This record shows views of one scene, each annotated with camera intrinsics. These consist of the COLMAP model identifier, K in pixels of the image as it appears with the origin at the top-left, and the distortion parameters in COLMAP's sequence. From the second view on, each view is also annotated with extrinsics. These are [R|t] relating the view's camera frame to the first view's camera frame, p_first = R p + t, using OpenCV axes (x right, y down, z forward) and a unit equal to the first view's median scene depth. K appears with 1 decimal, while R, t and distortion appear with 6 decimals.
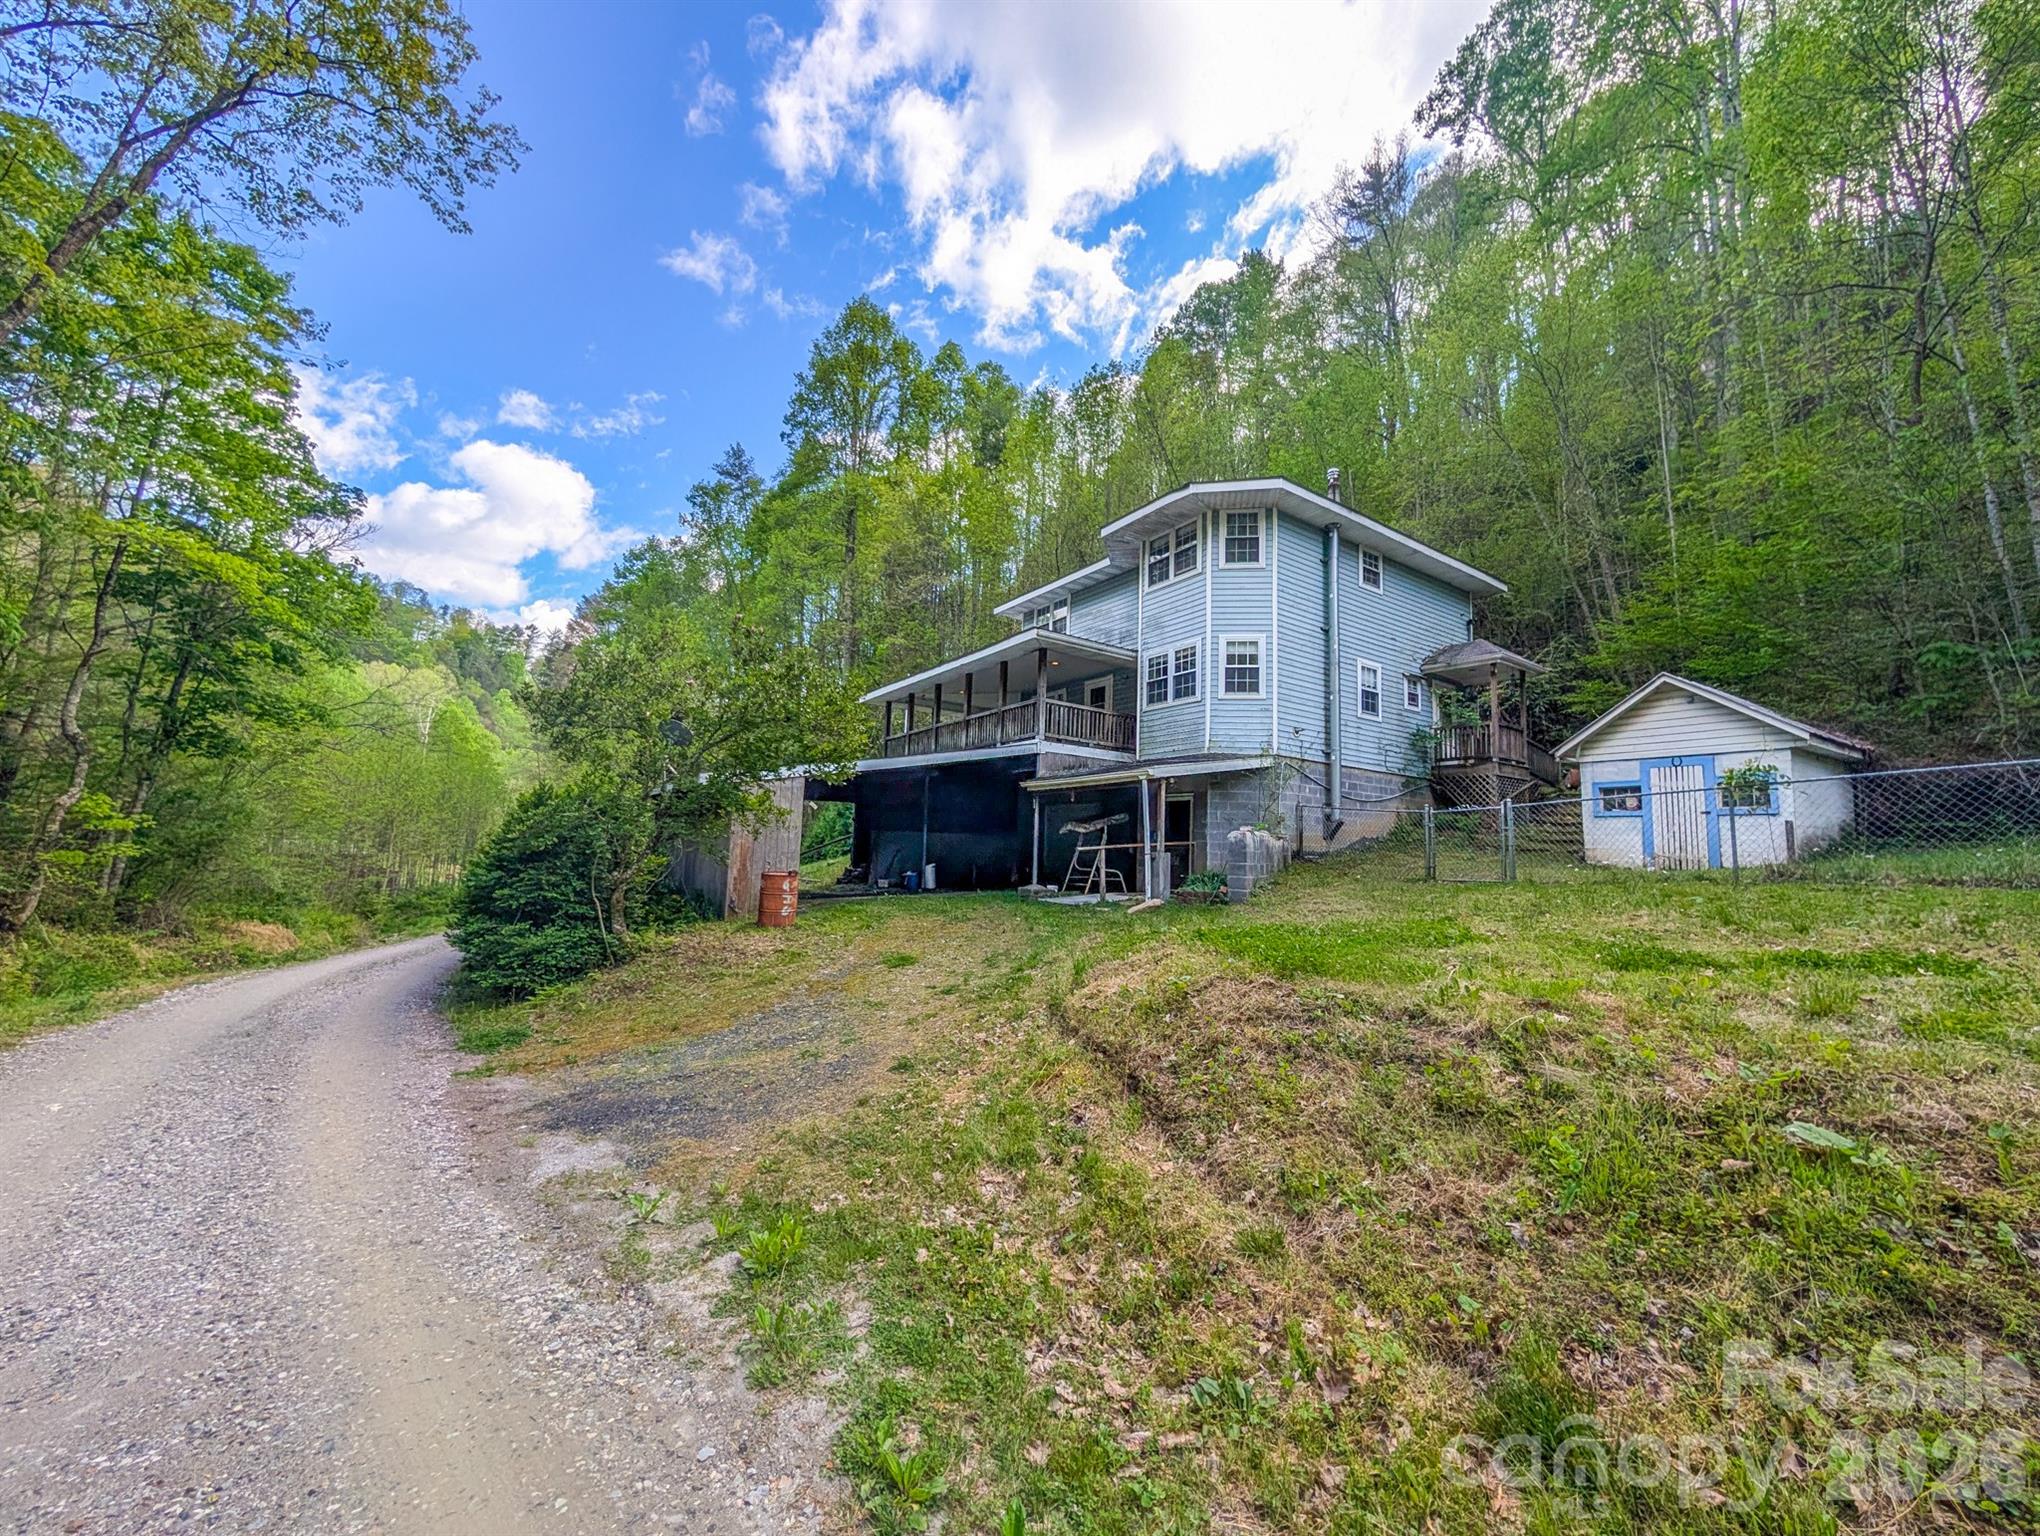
lens RADIAL K [[792.8, 0, 1024.5], [0, 792.8, 745.4], [0, 0, 1]] dist [0.001033, 0.000021]
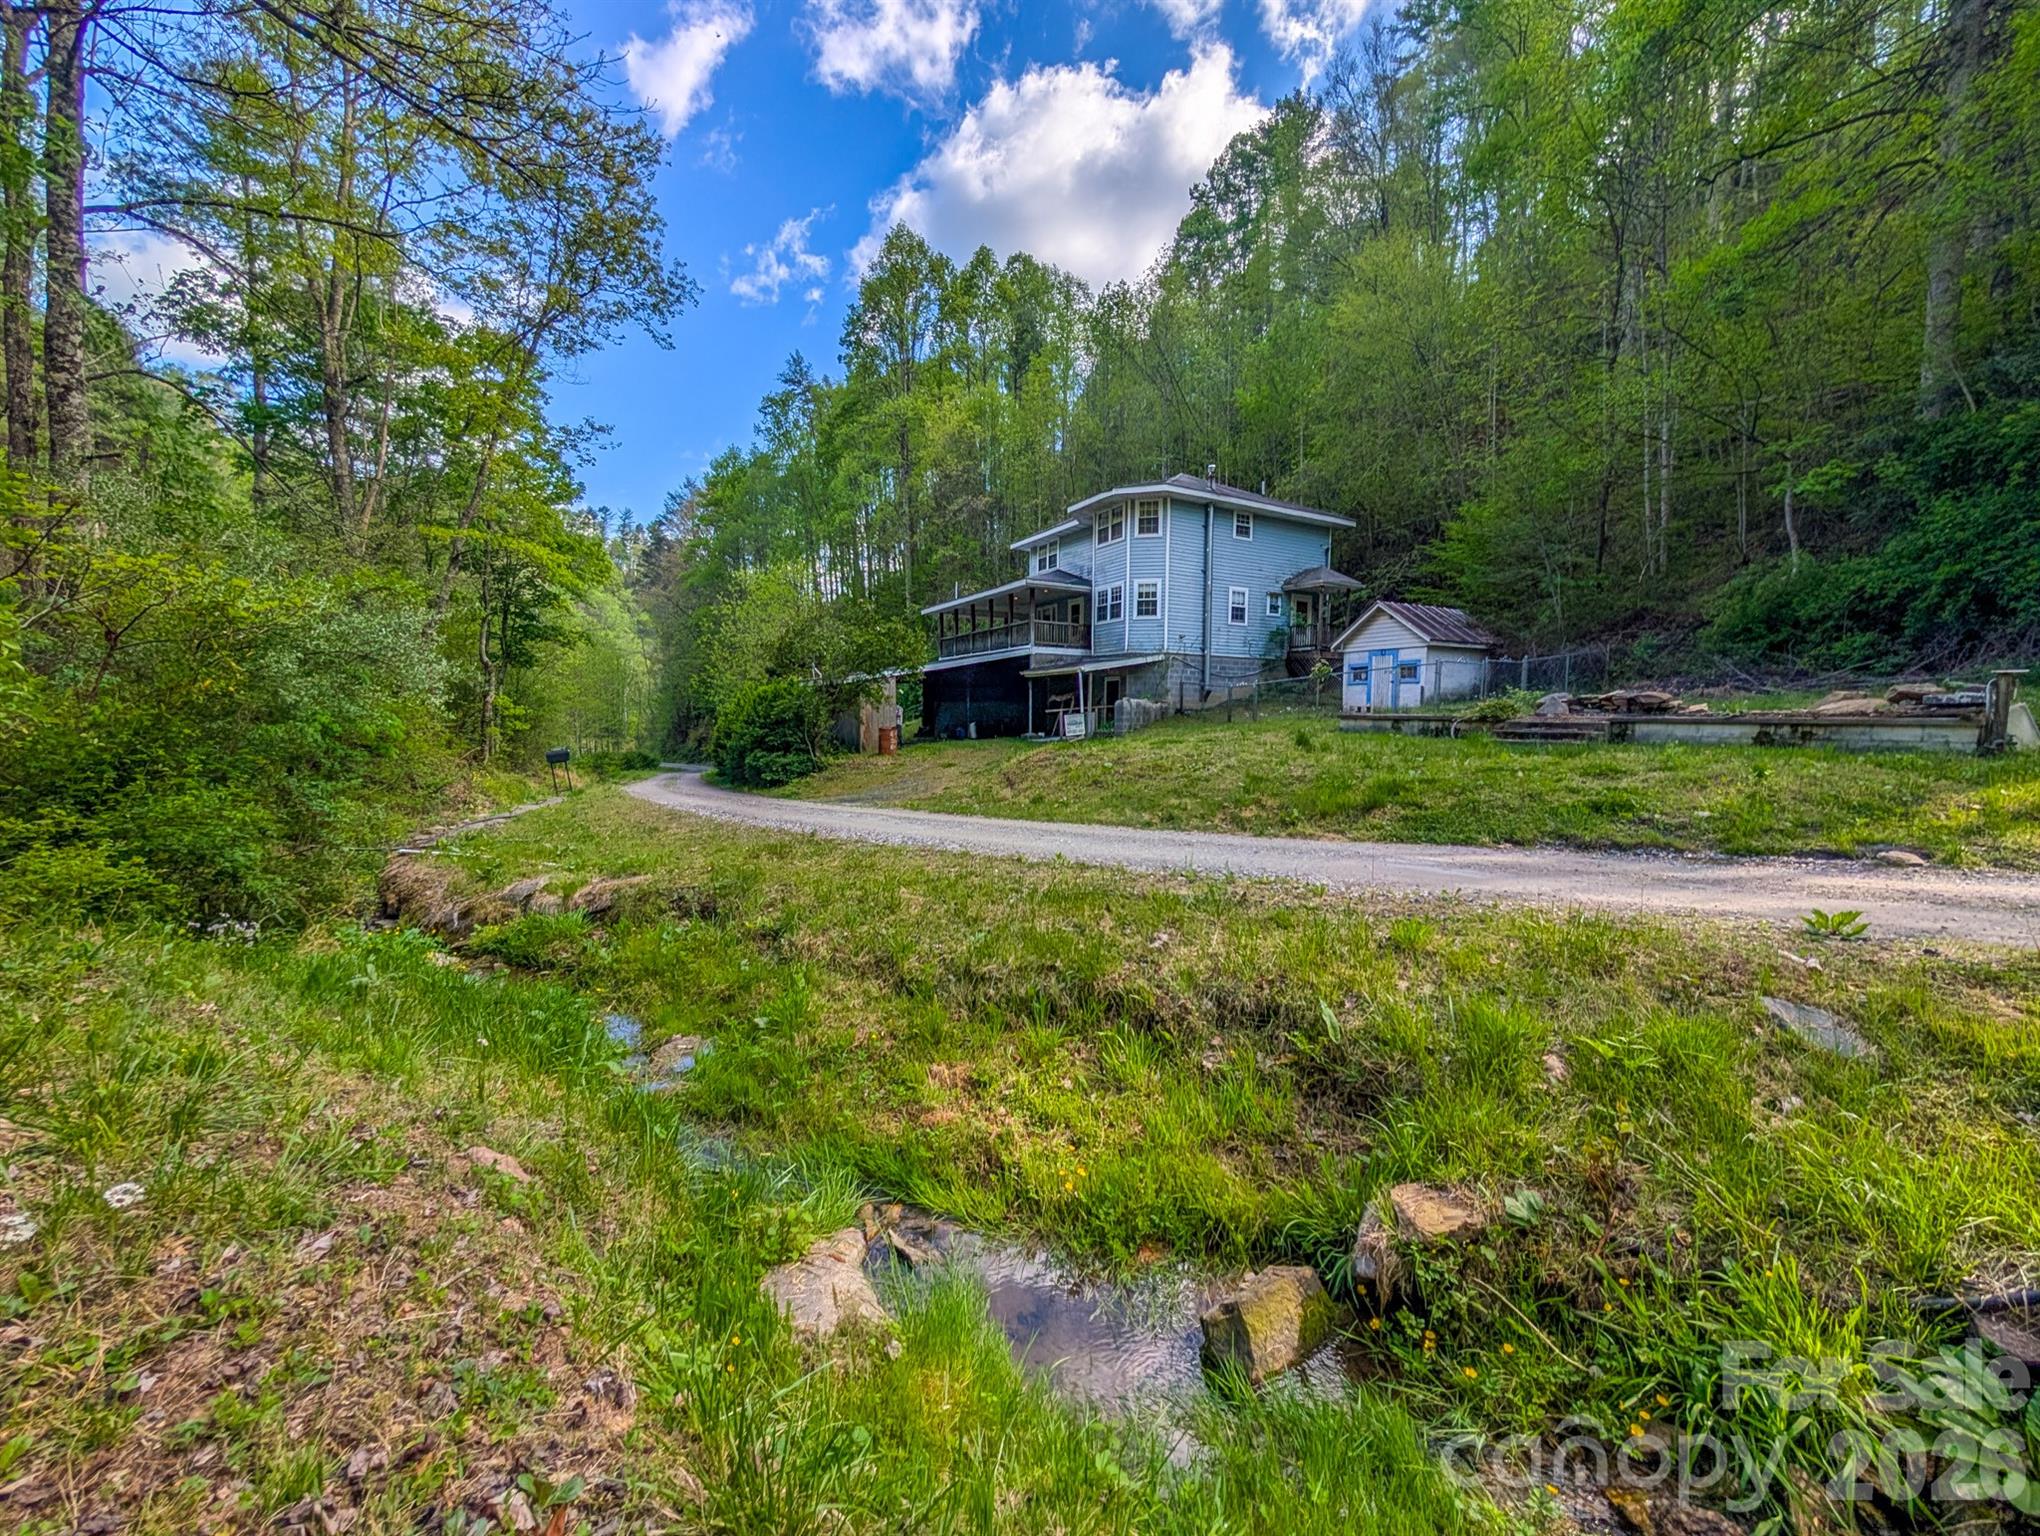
lens RADIAL K [[806.3, 0, 1020.0], [0, 806.3, 768.0], [0, 0, 1]] dist [0.000971, 0.000015]
pose [[0.995386, -0.020967, -0.093631, 0.151957], [0.039266, 0.979390, 0.198126, -0.094209], [0.087547, -0.200889, 0.975694, -0.710931]]
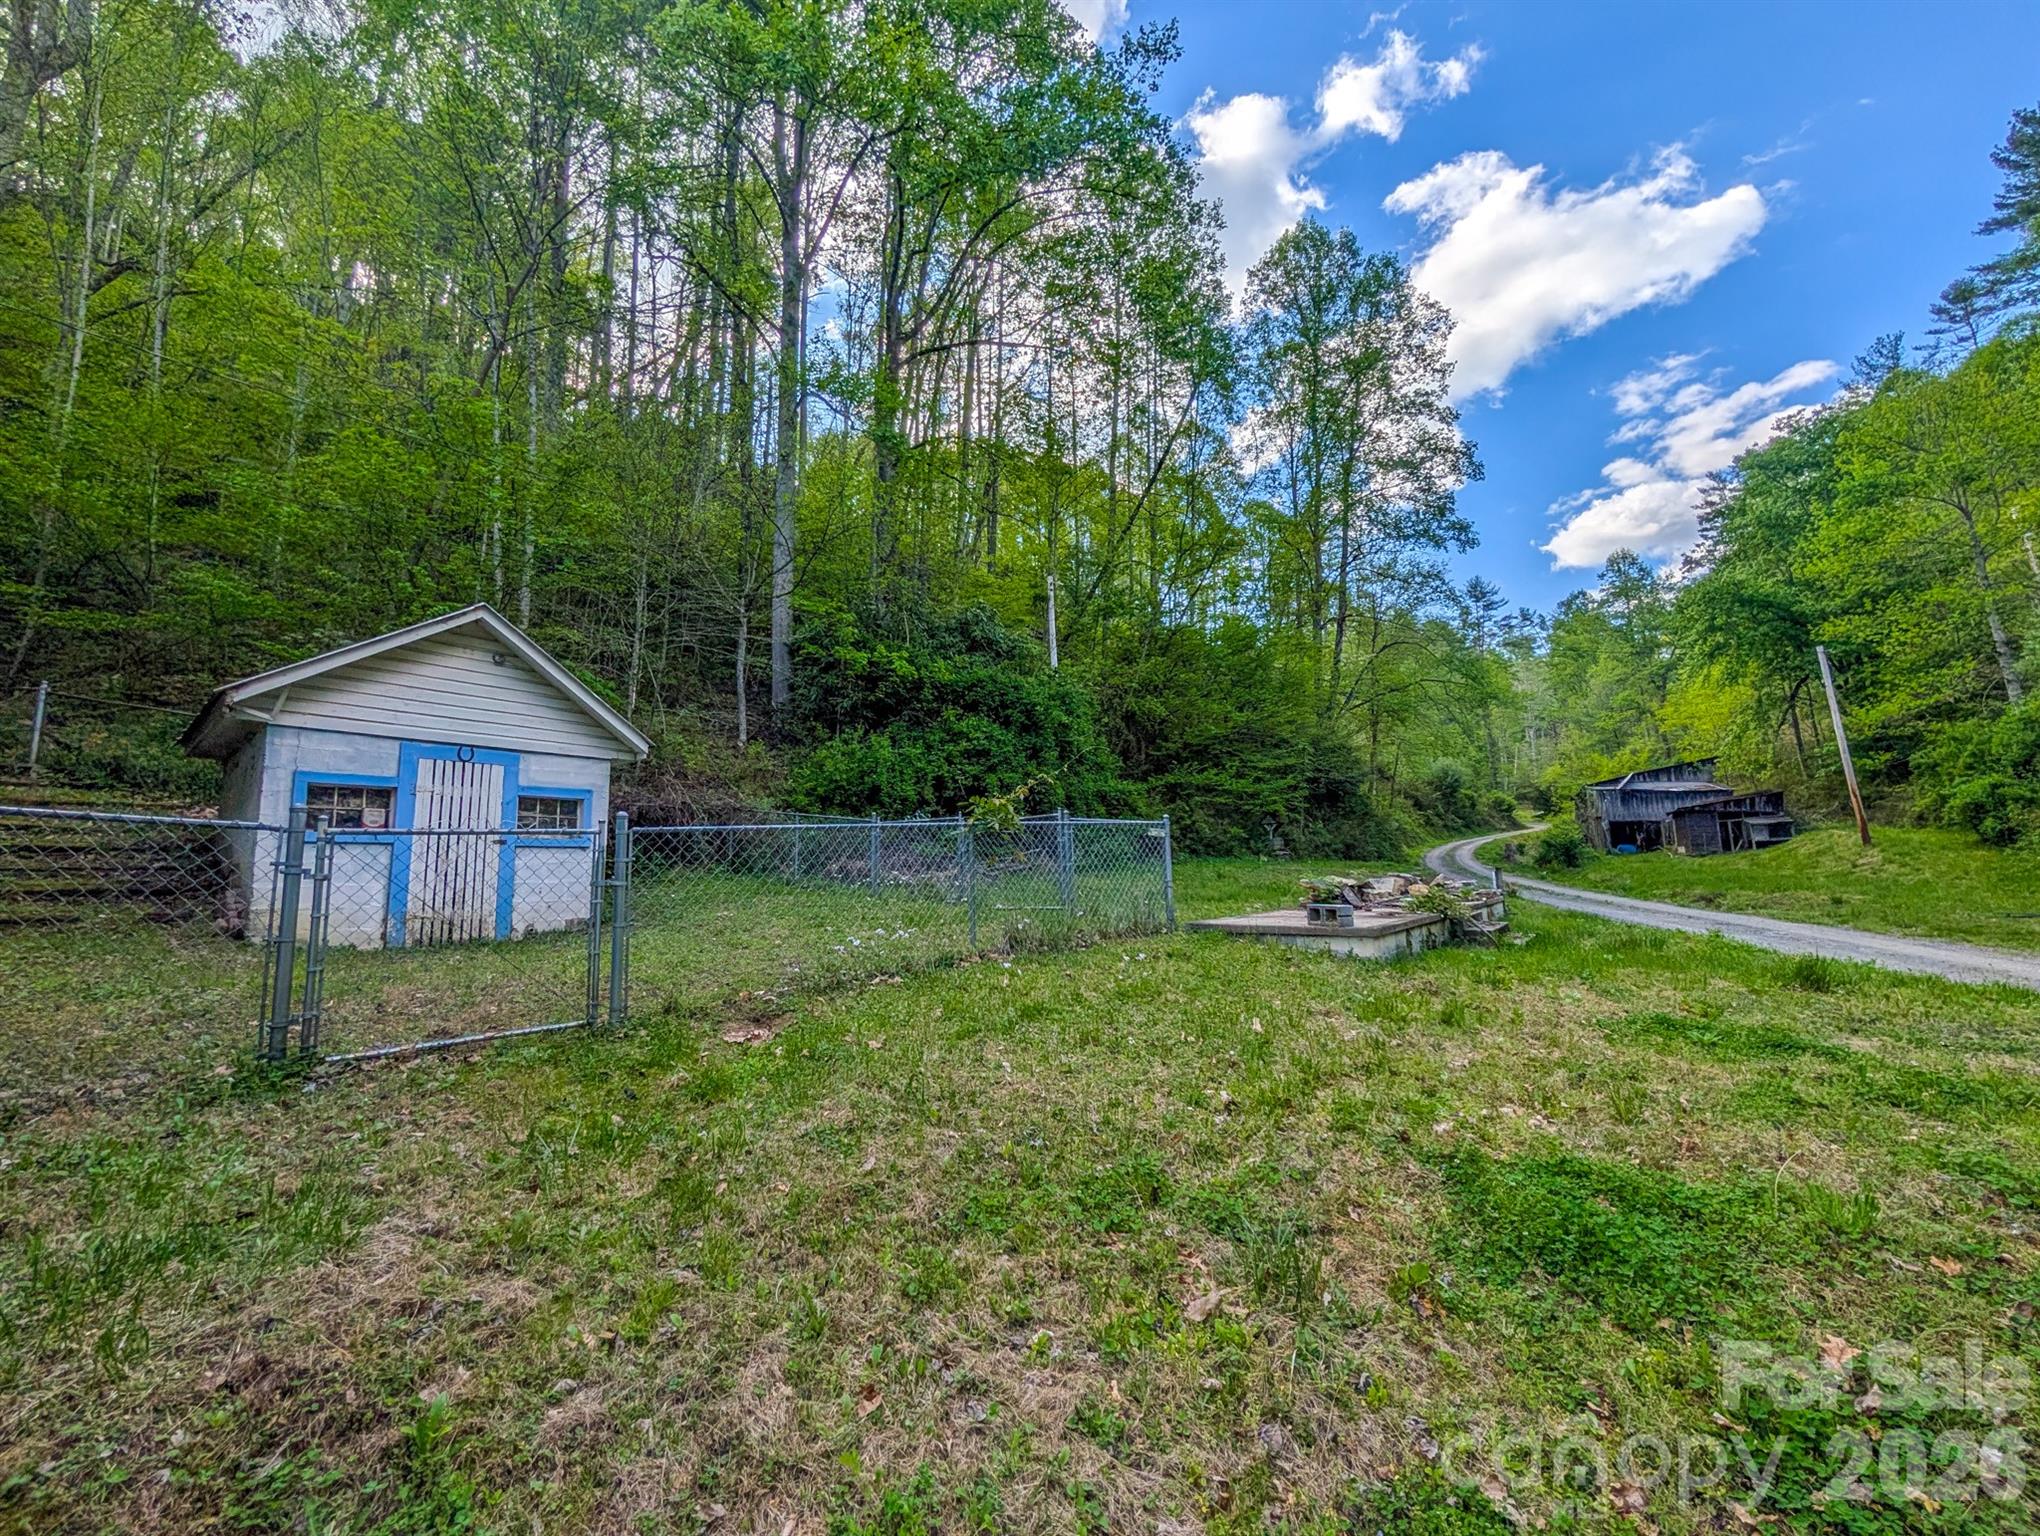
lens RADIAL K [[806.3, 0, 1020.0], [0, 806.3, 768.0], [0, 0, 1]] dist [0.000971, 0.000015]
pose [[-0.351812, 0.118360, 0.928558, 0.110286], [-0.095558, 0.982250, -0.161409, 0.071985], [-0.931180, -0.145517, -0.334257, 0.675060]]
